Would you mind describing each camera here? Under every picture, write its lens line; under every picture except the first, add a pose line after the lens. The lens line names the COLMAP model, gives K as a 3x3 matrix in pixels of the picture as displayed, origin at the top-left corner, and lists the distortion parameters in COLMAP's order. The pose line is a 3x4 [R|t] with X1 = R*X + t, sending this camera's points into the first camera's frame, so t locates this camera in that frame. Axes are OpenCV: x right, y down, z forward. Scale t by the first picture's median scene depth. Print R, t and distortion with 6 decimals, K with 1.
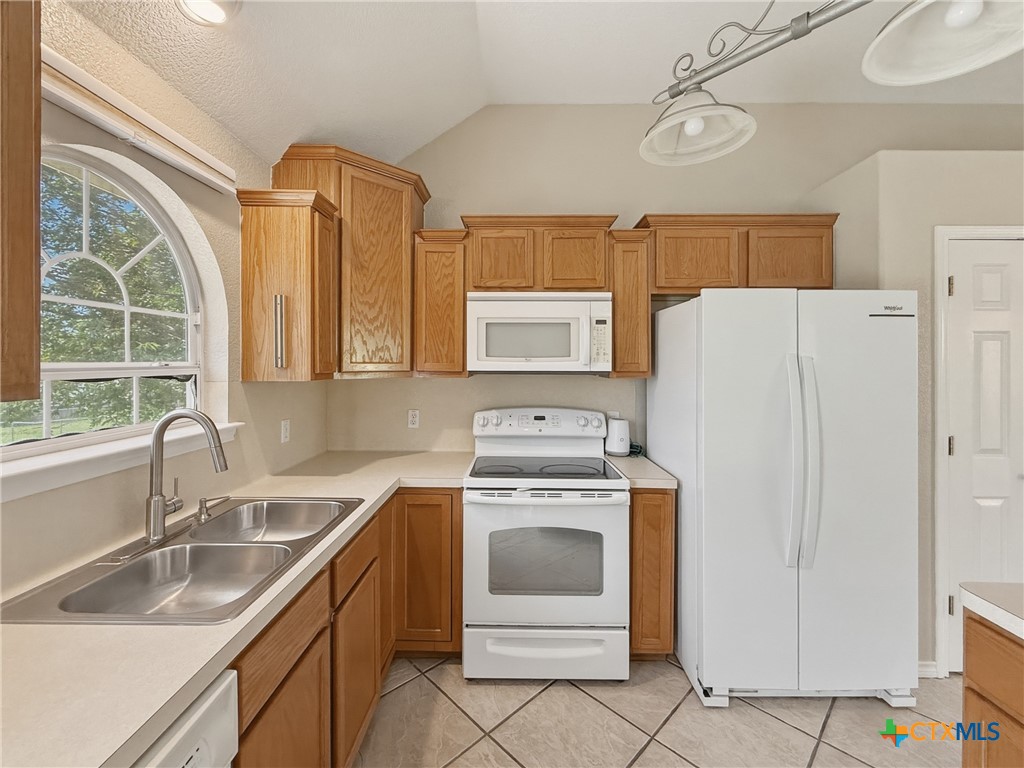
lens RADIAL K [[432.4, 0, 514.5], [0, 432.4, 360.9], [0, 0, 1]] dist [-0.001207, 0.000078]
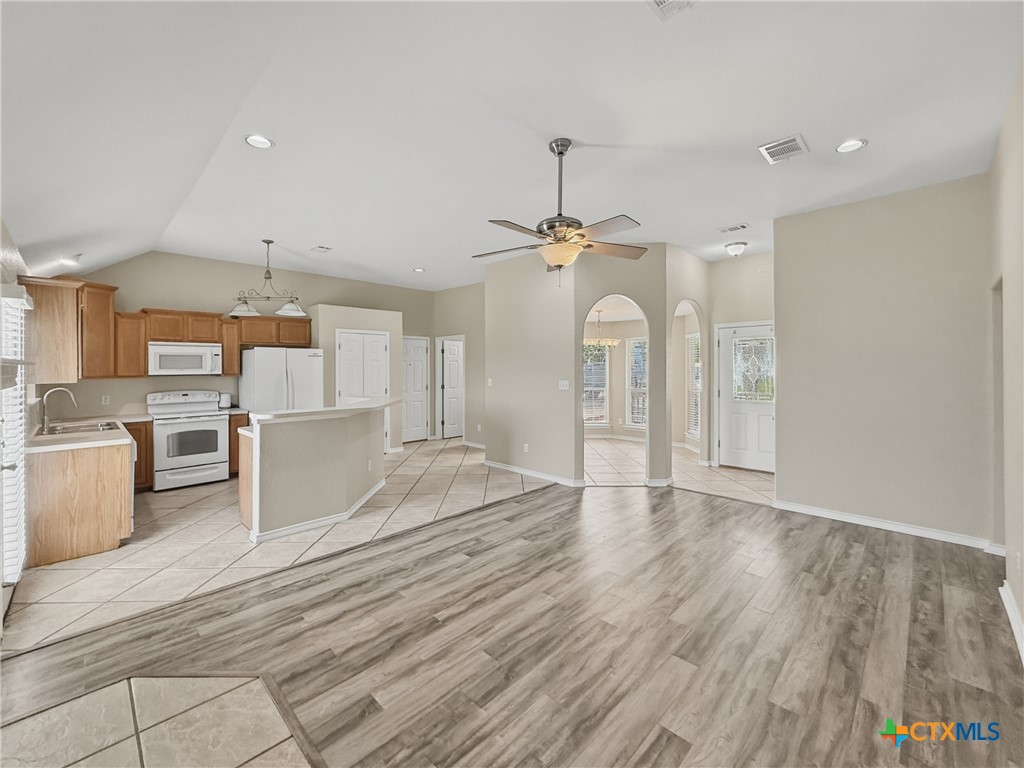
lens RADIAL K [[426.8, 0, 512.4], [0, 426.8, 366.6], [0, 0, 1]] dist [0.000114, -0.000042]
pose [[0.691487, -0.006472, 0.722359, -0.425743], [0.003576, 0.999978, 0.005537, -0.029041], [-0.722380, -0.001246, 0.691496, -2.067410]]
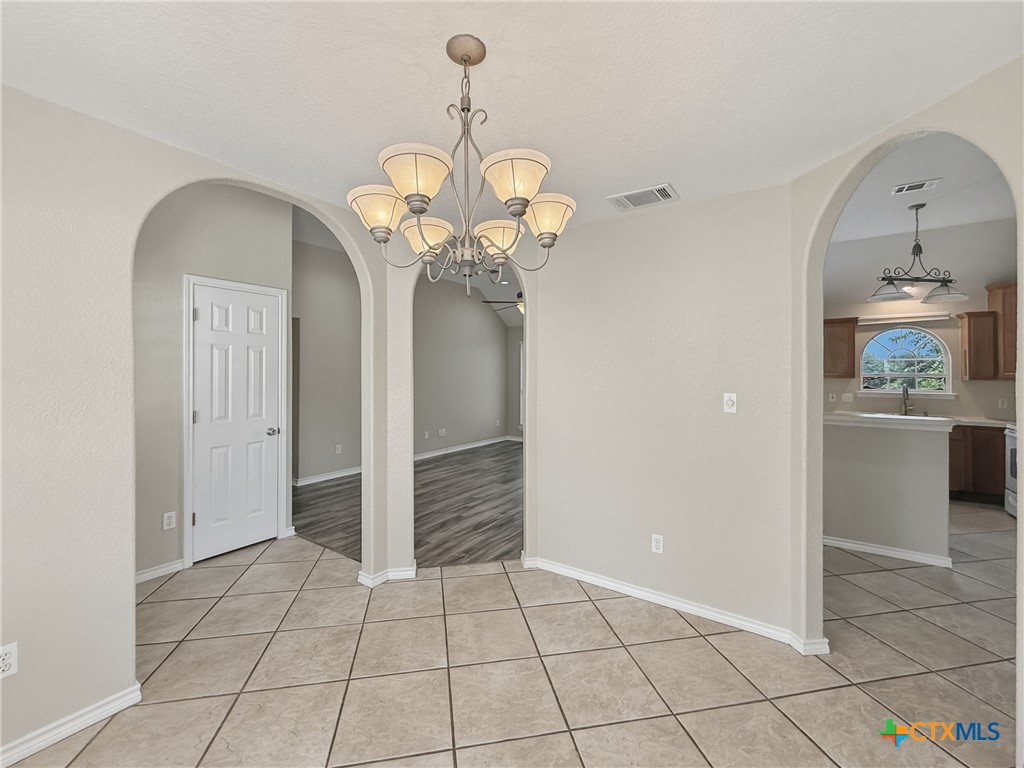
lens RADIAL K [[426.8, 0, 512.4], [0, 426.8, 366.6], [0, 0, 1]] dist [0.000114, -0.000042]
pose [[-0.551404, -0.019116, -0.834019, 2.804243], [-0.004960, 0.999795, -0.019636, 0.022874], [0.834223, -0.006691, -0.551386, 0.056952]]
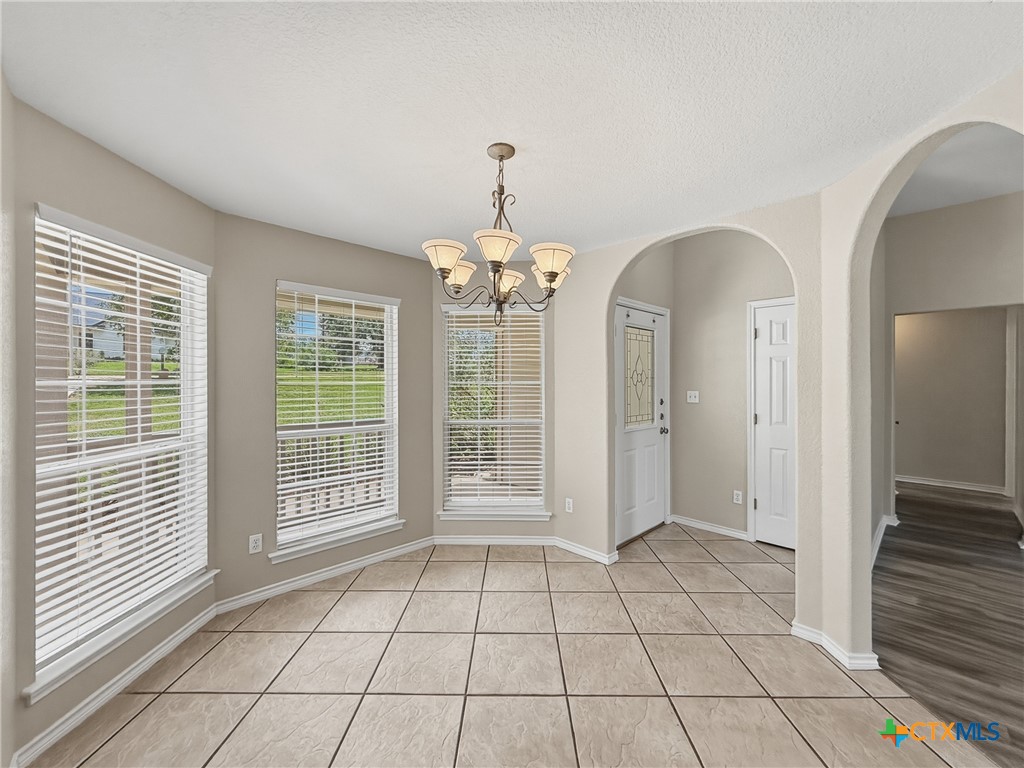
lens RADIAL K [[414.4, 0, 512.1], [0, 414.4, 376.0], [0, 0, 1]] dist [-0.002599, 0.000303]
pose [[-0.710966, -0.002066, 0.703224, 1.737303], [-0.010801, 0.999910, -0.007981, 0.020772], [-0.703144, -0.013270, -0.710924, 0.250269]]
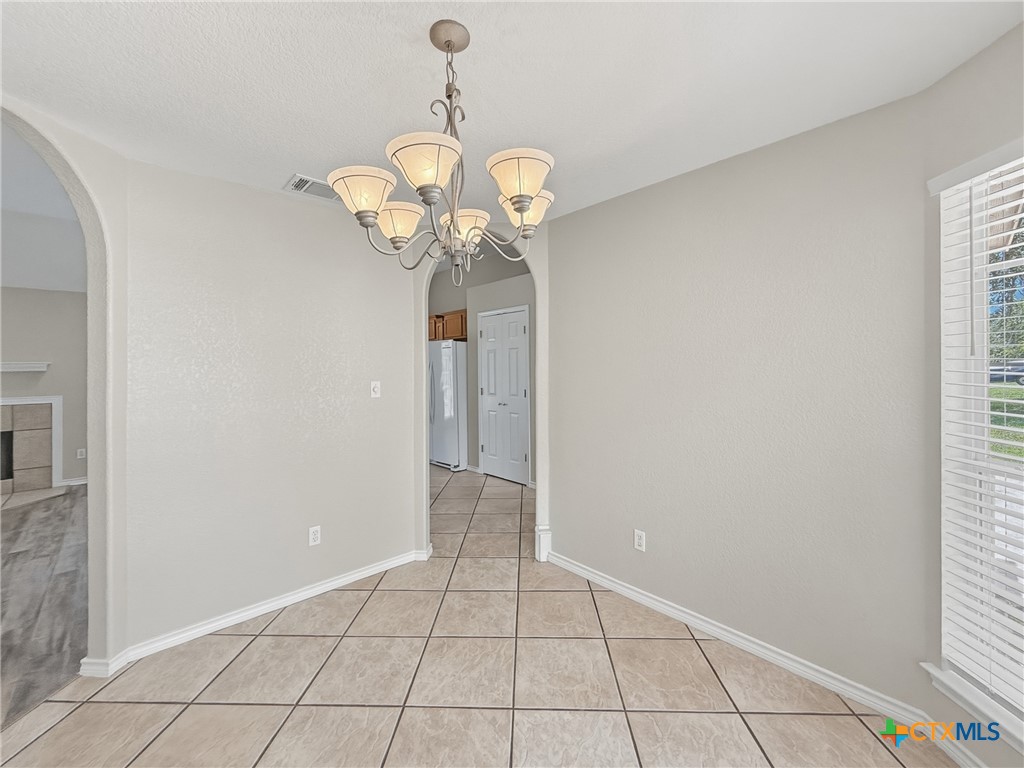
lens RADIAL K [[420.8, 0, 509.7], [0, 420.8, 368.6], [0, 0, 1]] dist [-0.000341, 0.000017]
pose [[0.690327, -0.010633, -0.723419, 2.807619], [0.013617, 0.999906, -0.001702, 0.034043], [0.723369, -0.008676, 0.690407, -0.673911]]
